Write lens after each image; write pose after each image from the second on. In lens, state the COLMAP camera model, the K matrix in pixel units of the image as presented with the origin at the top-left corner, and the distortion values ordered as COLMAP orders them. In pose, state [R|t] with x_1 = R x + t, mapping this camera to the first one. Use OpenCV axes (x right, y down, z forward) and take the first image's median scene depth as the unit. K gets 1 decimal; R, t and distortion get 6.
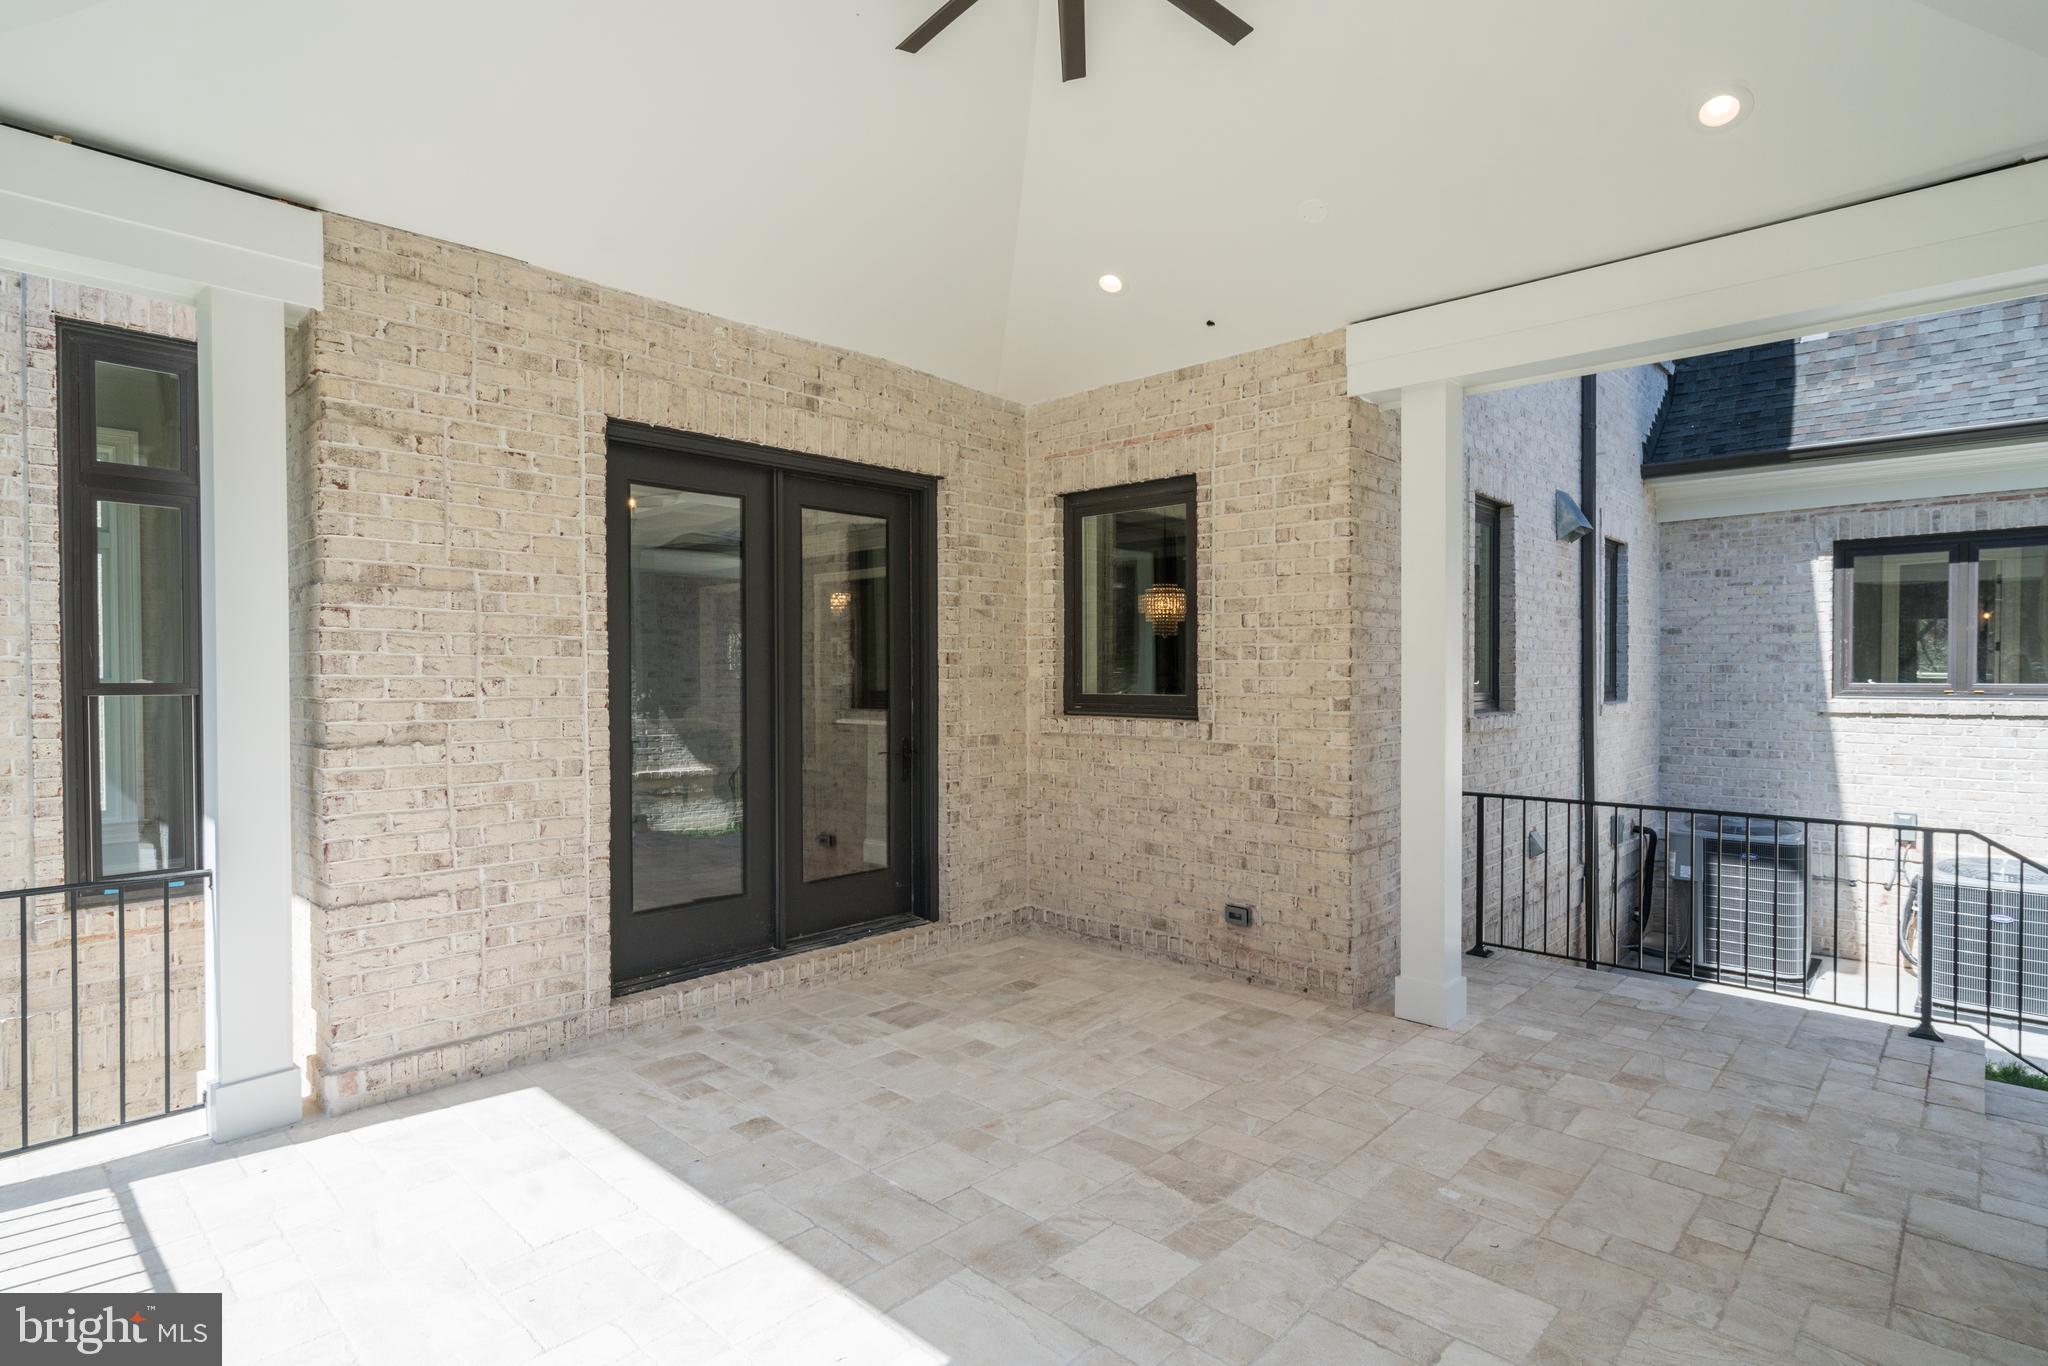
lens RADIAL K [[1051.9, 0, 1020.3], [0, 1051.9, 684.2], [0, 0, 1]] dist [-0.001630, -0.000303]
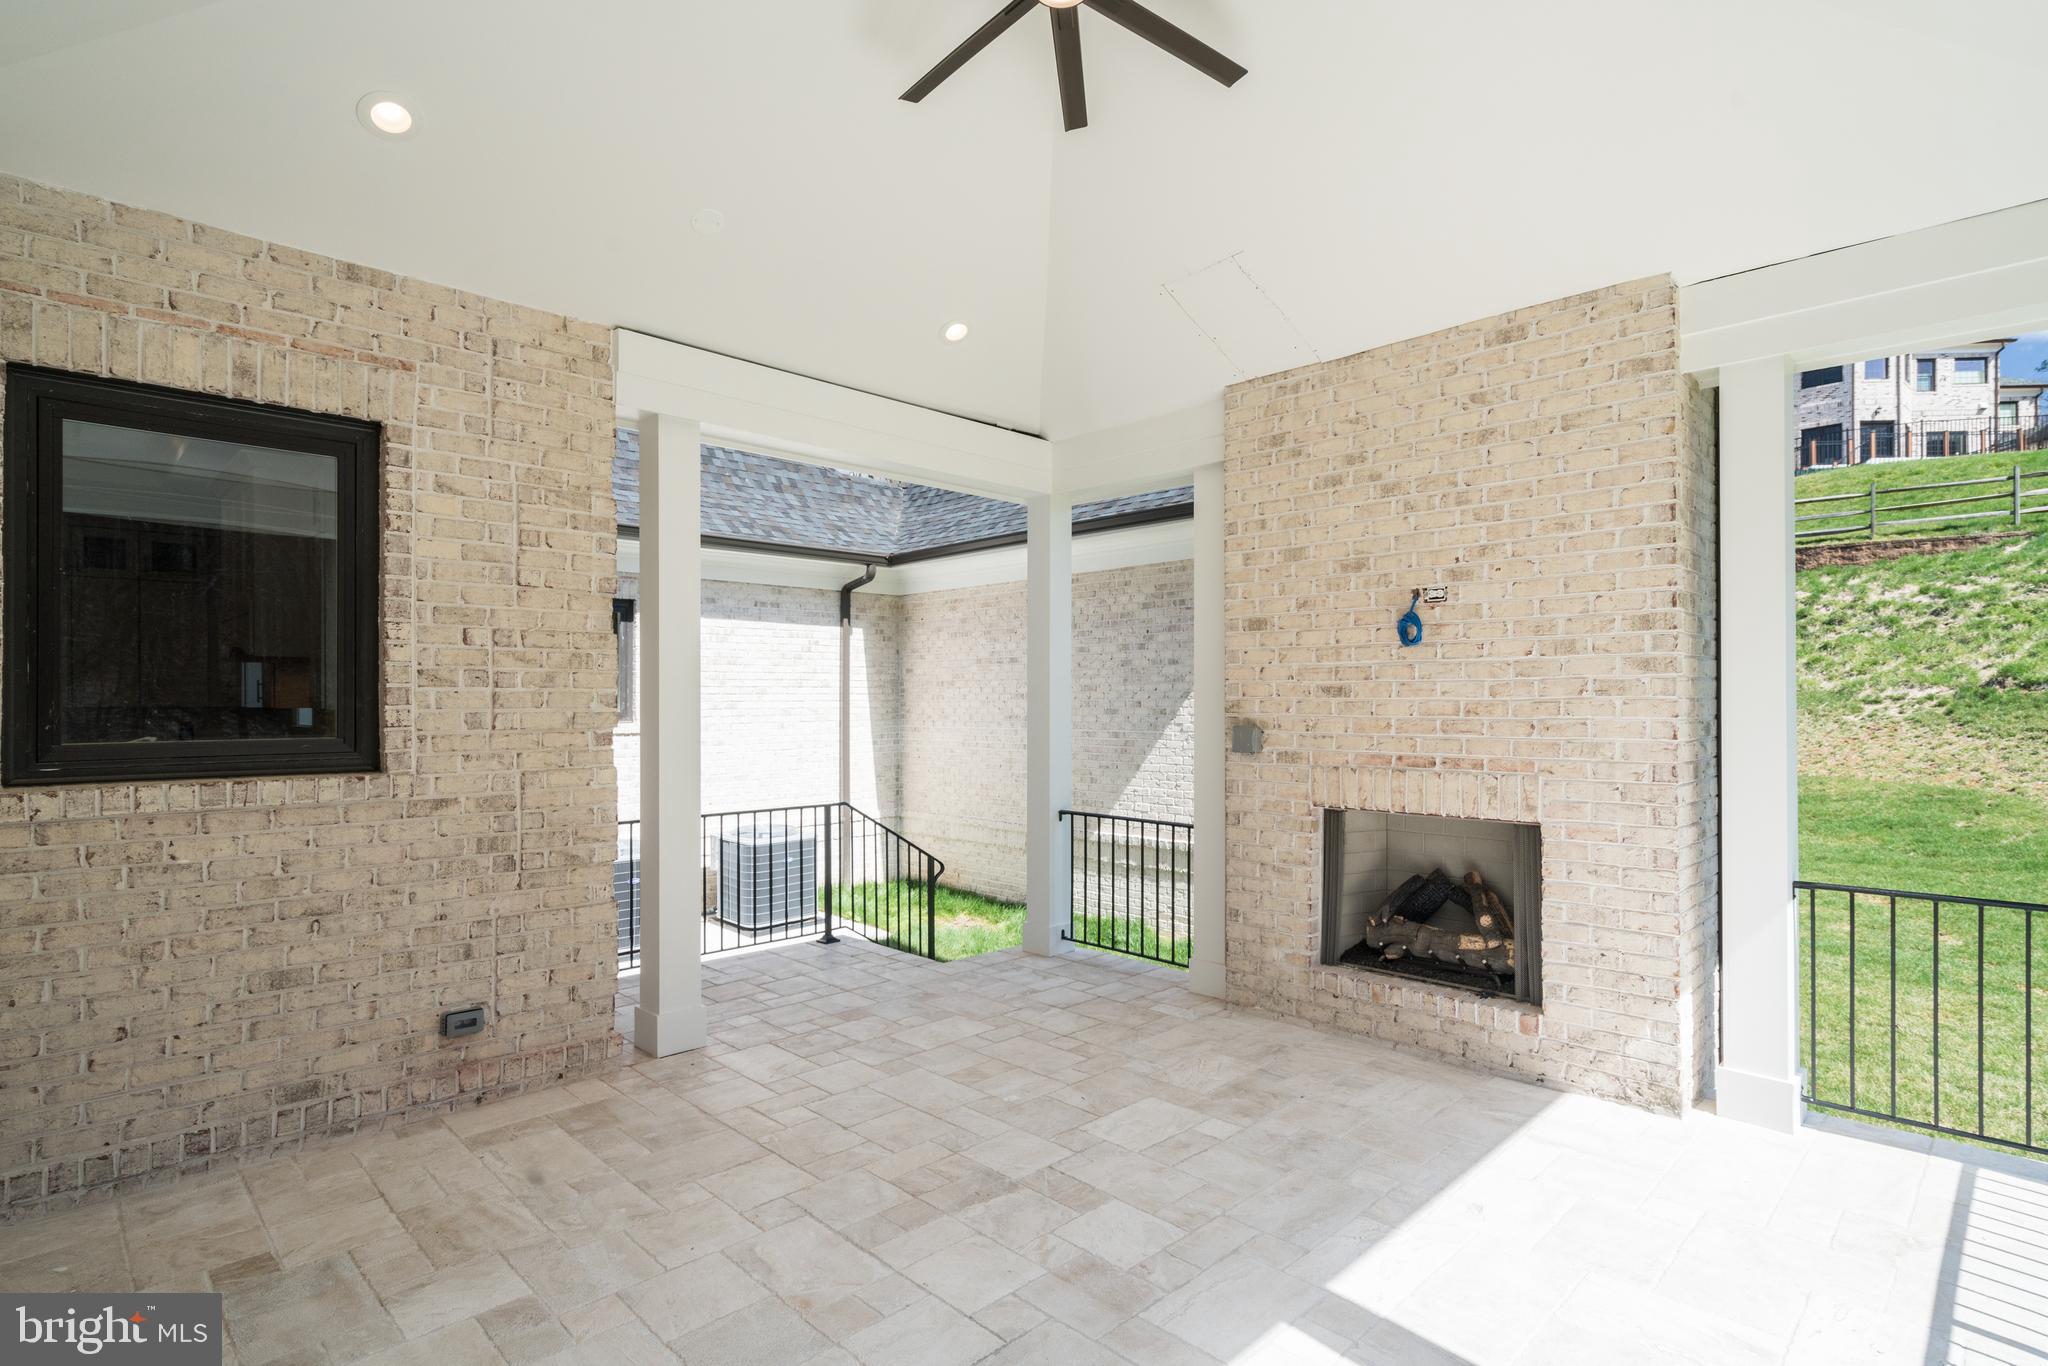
lens RADIAL K [[1051.9, 0, 1020.1], [0, 1051.9, 688.9], [0, 0, 1]] dist [-0.001630, -0.000303]
pose [[0.013038, 0.011780, 0.999846, -0.575642], [0.014220, 0.999827, -0.011965, -0.007128], [-0.999814, 0.014374, 0.012868, 0.608756]]
